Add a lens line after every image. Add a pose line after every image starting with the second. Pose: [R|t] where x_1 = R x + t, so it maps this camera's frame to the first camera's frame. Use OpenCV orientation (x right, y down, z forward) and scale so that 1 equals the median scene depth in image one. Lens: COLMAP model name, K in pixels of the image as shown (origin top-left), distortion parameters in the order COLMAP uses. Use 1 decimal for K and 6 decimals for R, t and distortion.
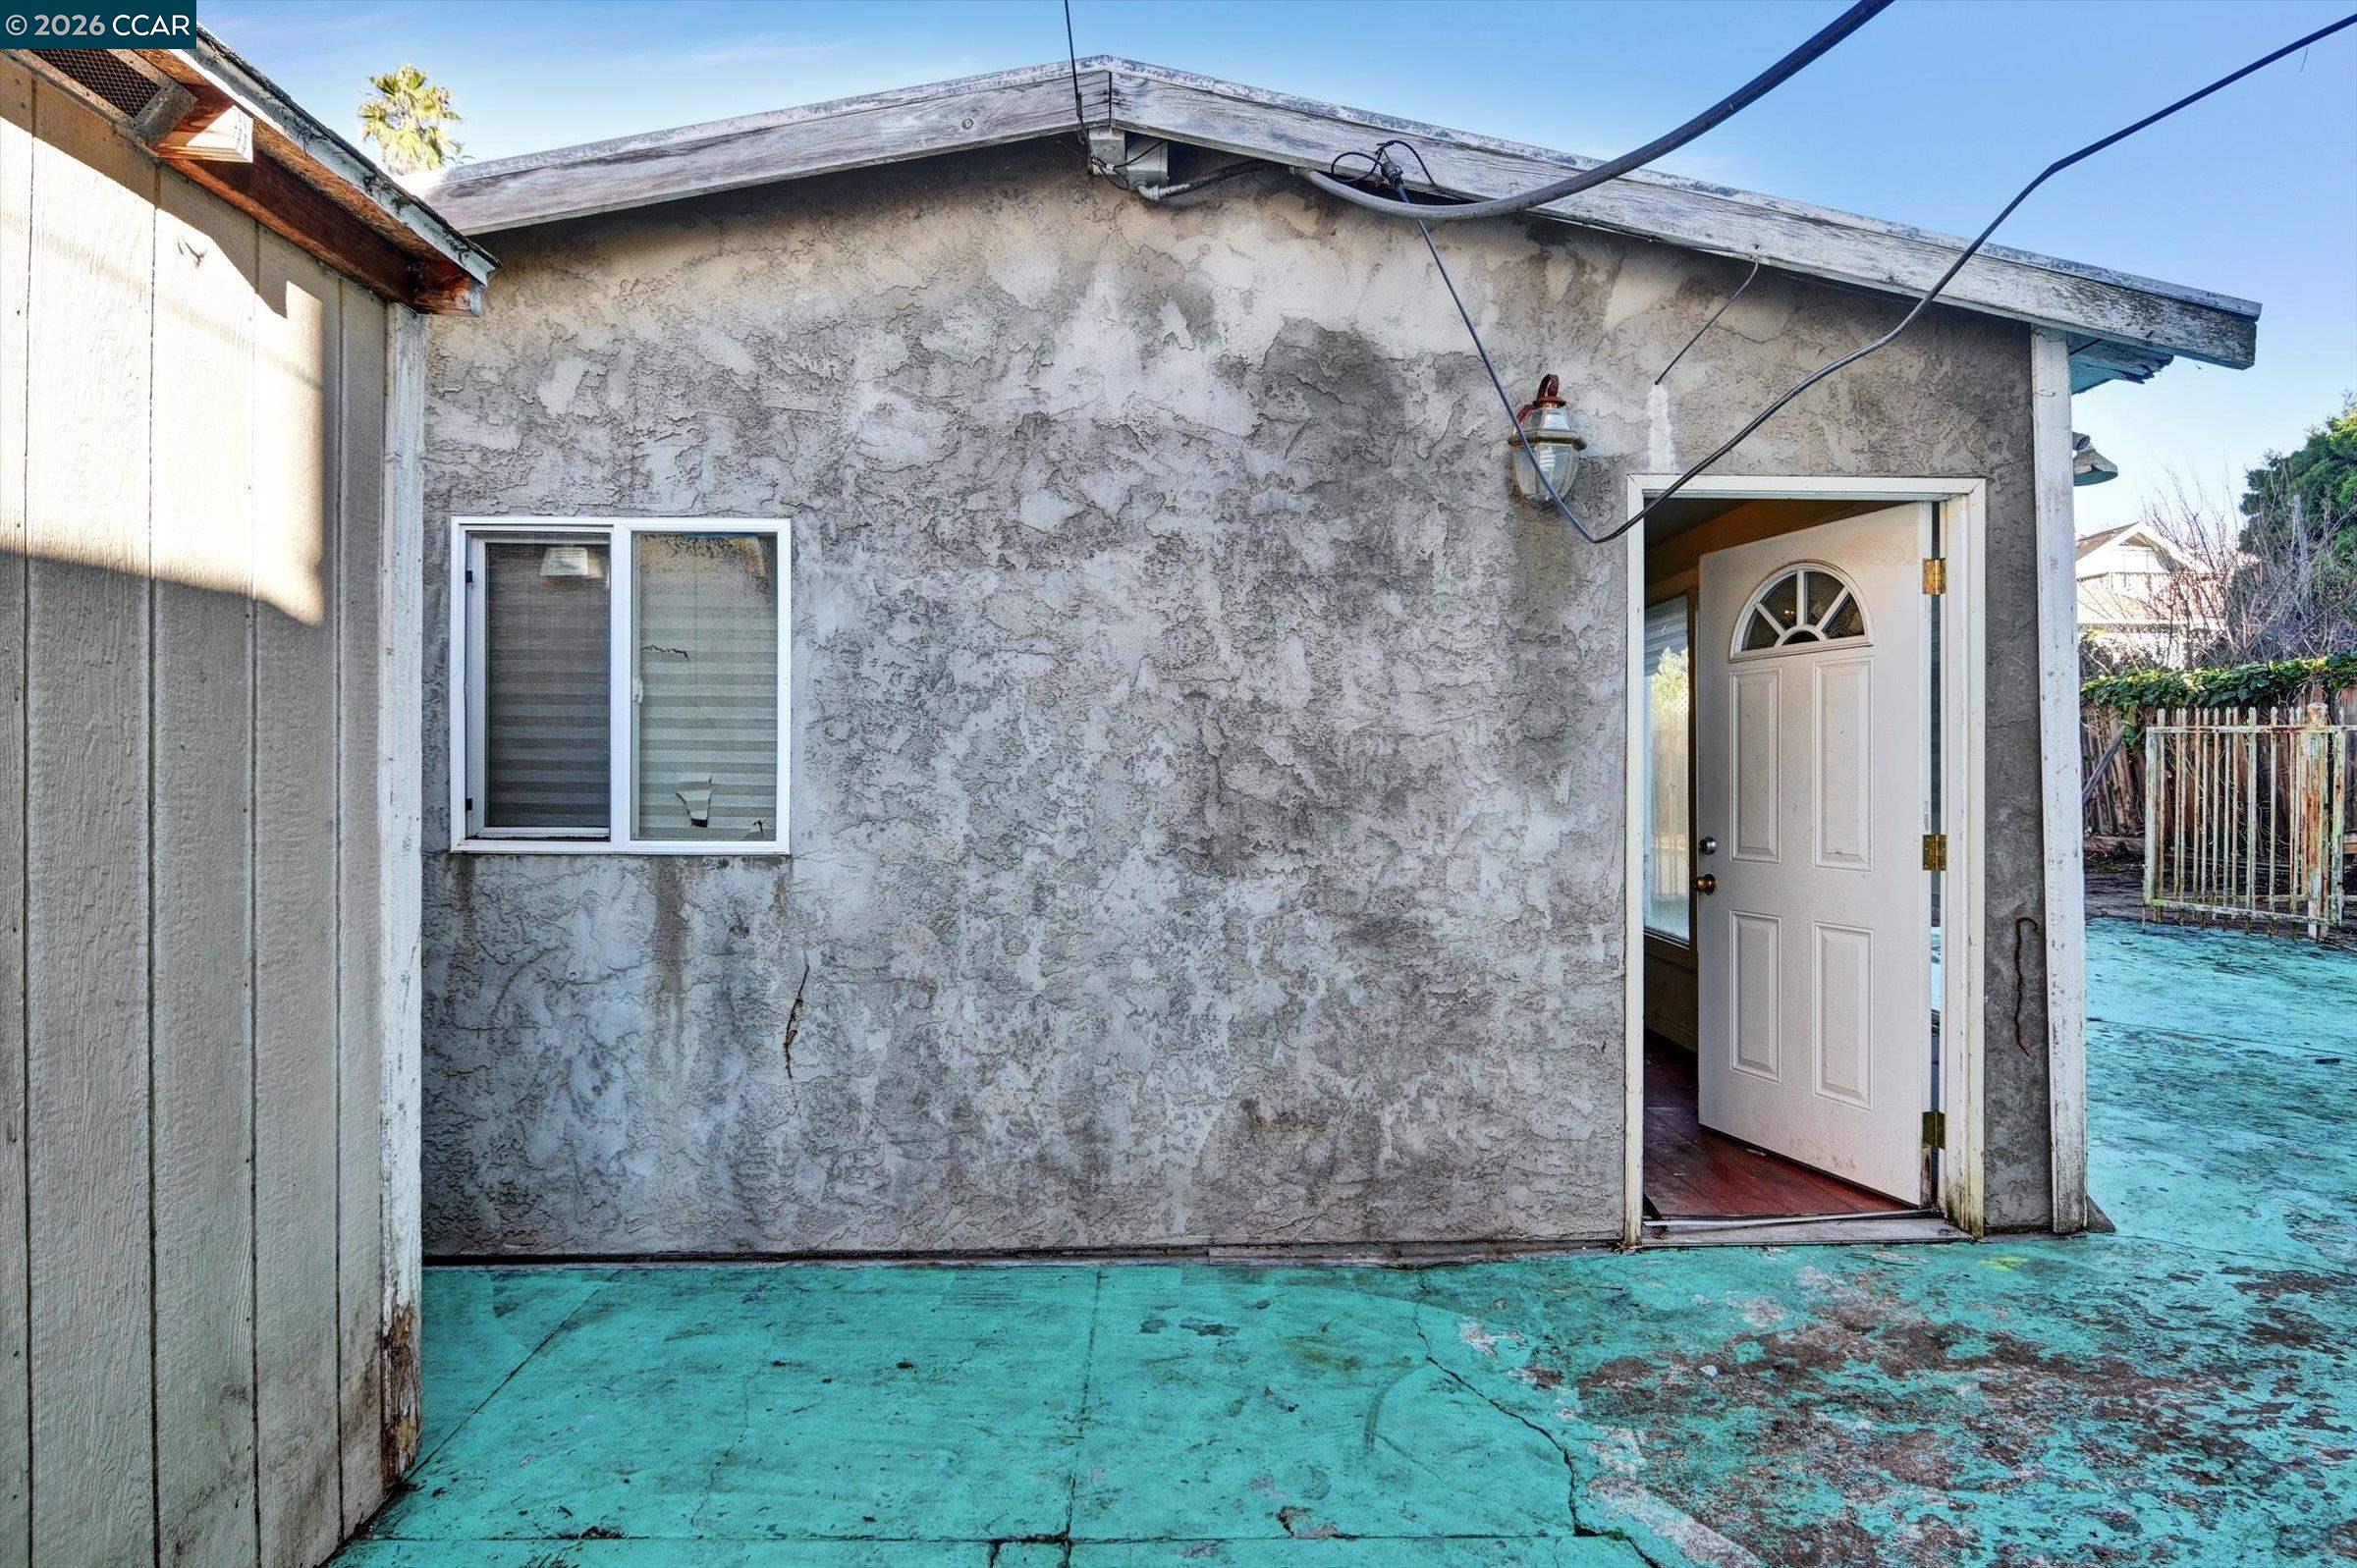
lens RADIAL K [[1254.4, 0, 1171.6], [0, 1254.4, 779.8], [0, 0, 1]] dist [-0.004478, -0.002992]
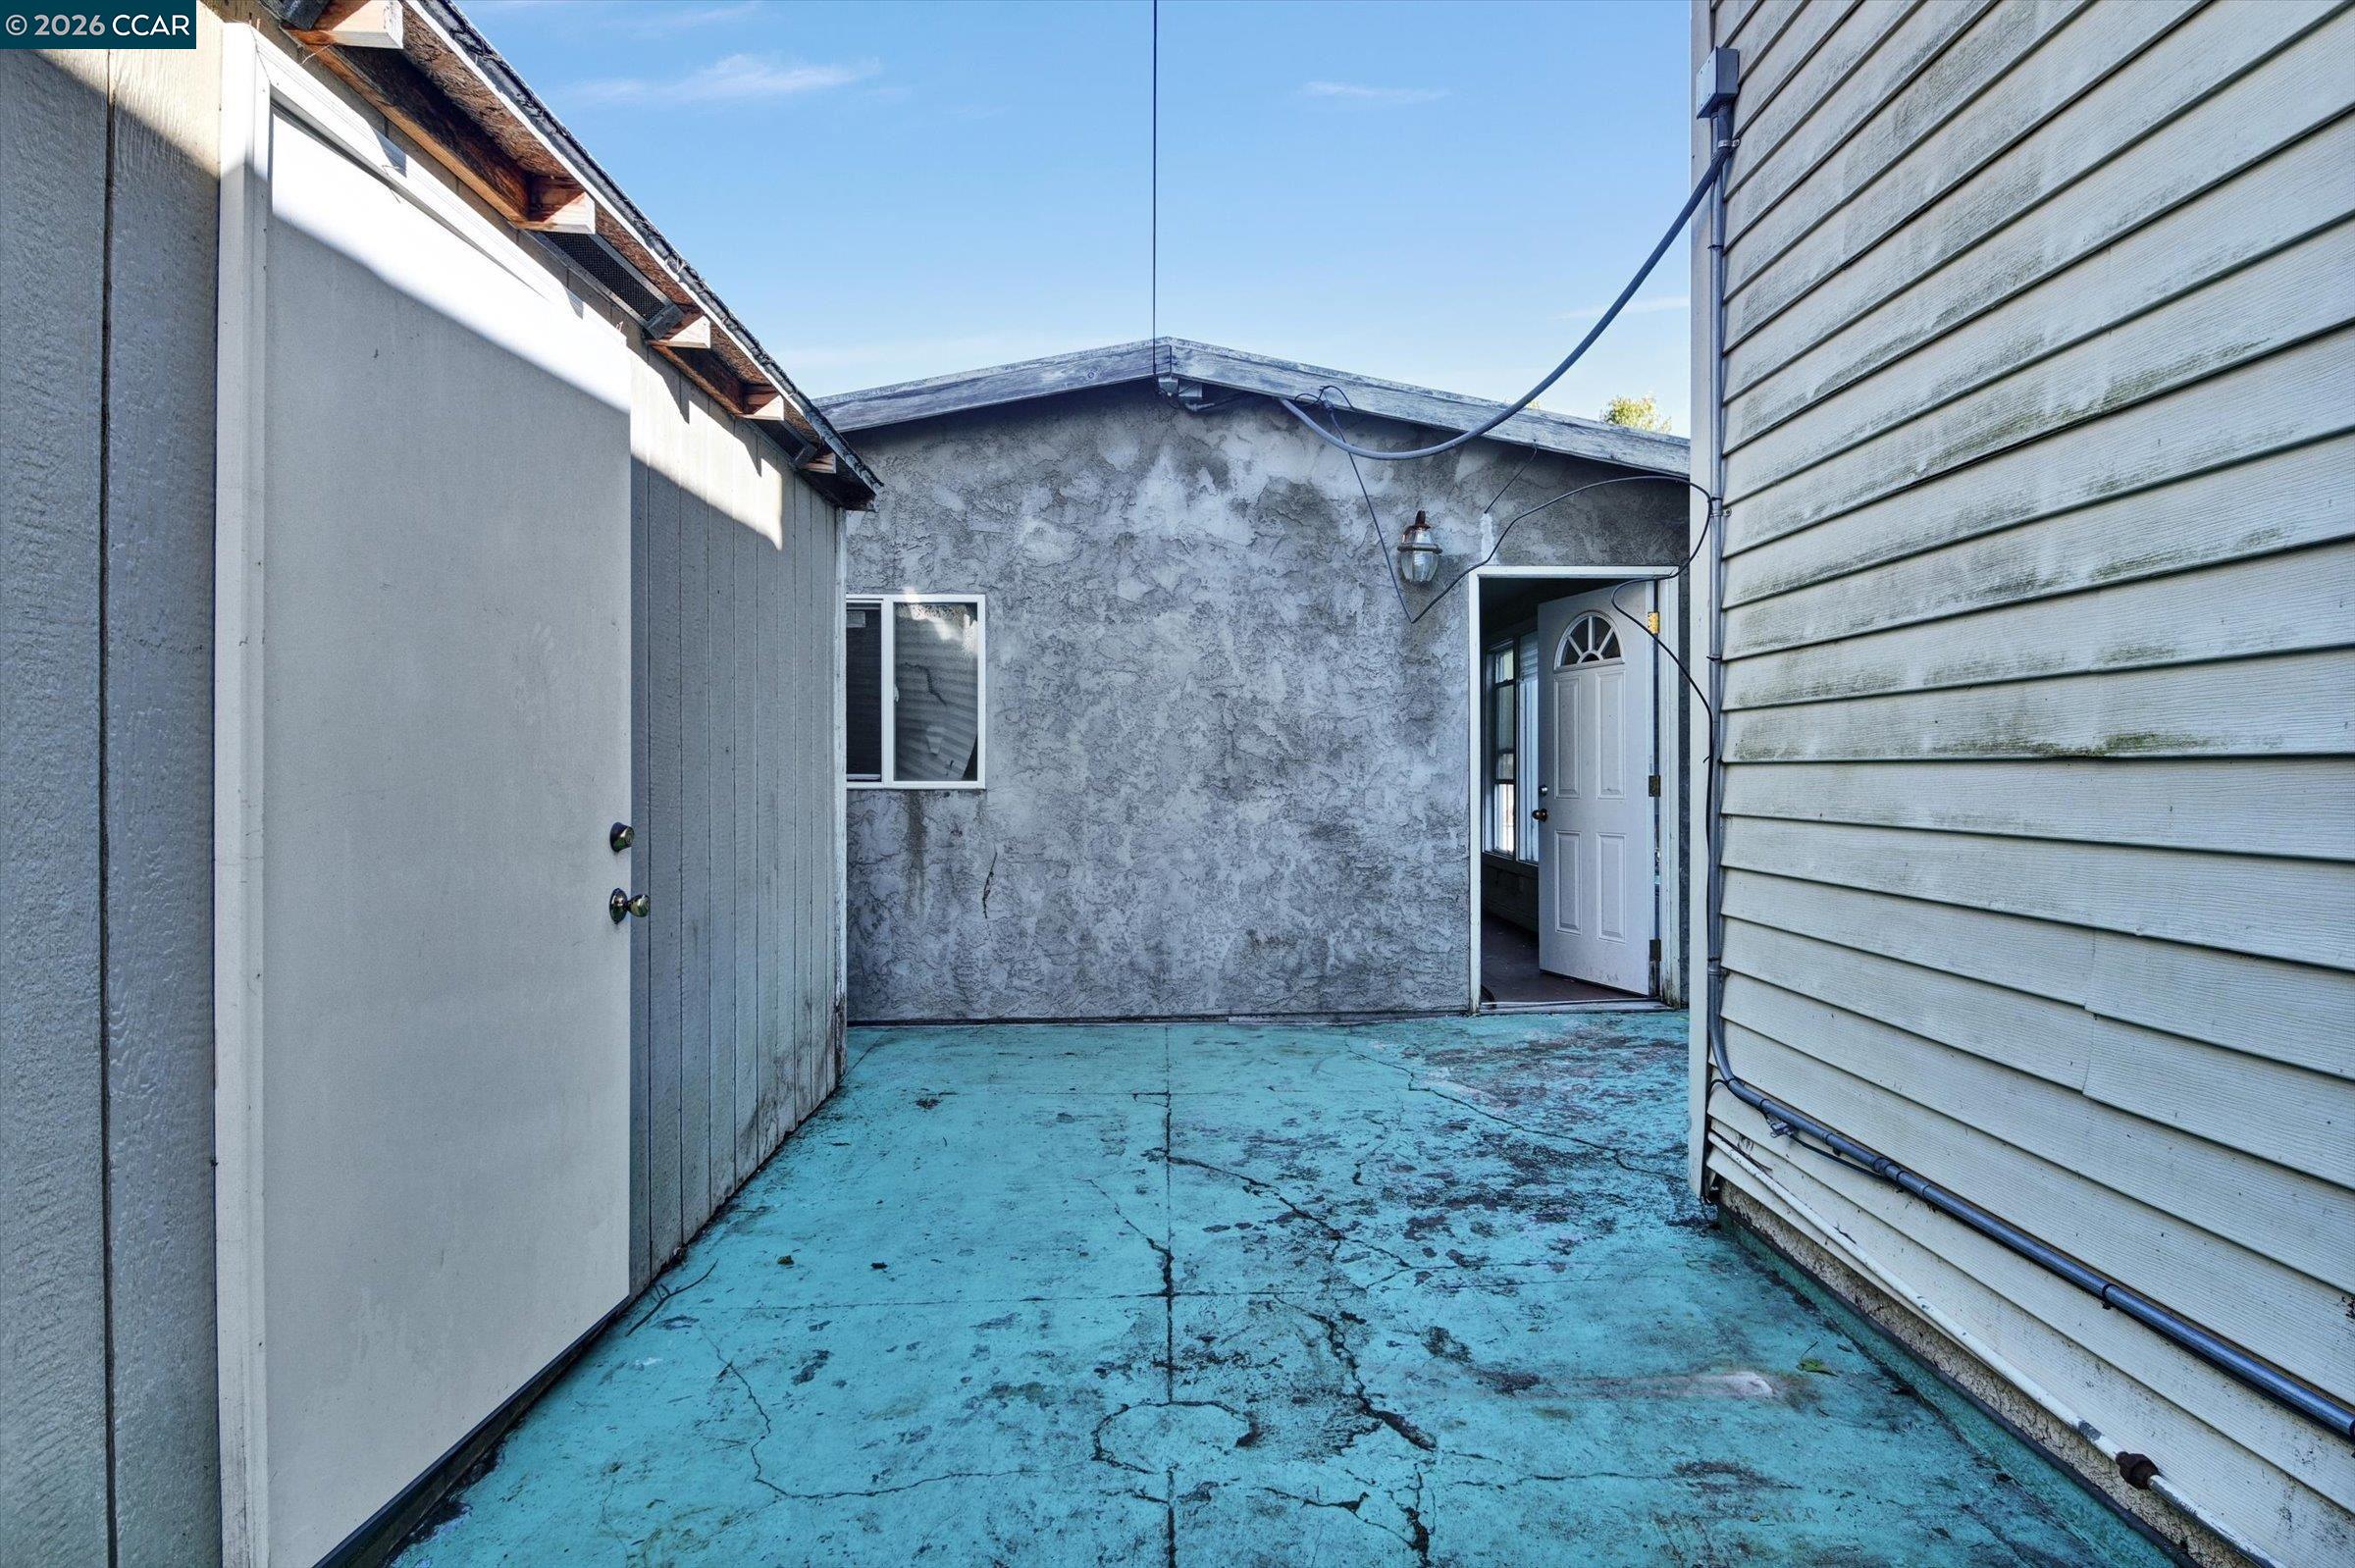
lens RADIAL K [[1253.5, 0, 1180.5], [0, 1253.5, 791.5], [0, 0, 1]] dist [-0.004478, -0.002992]
pose [[0.999926, -0.006290, 0.010398, -0.053303], [0.006216, 0.999955, 0.007215, 0.052392], [-0.010443, -0.007150, 0.999920, -0.729597]]
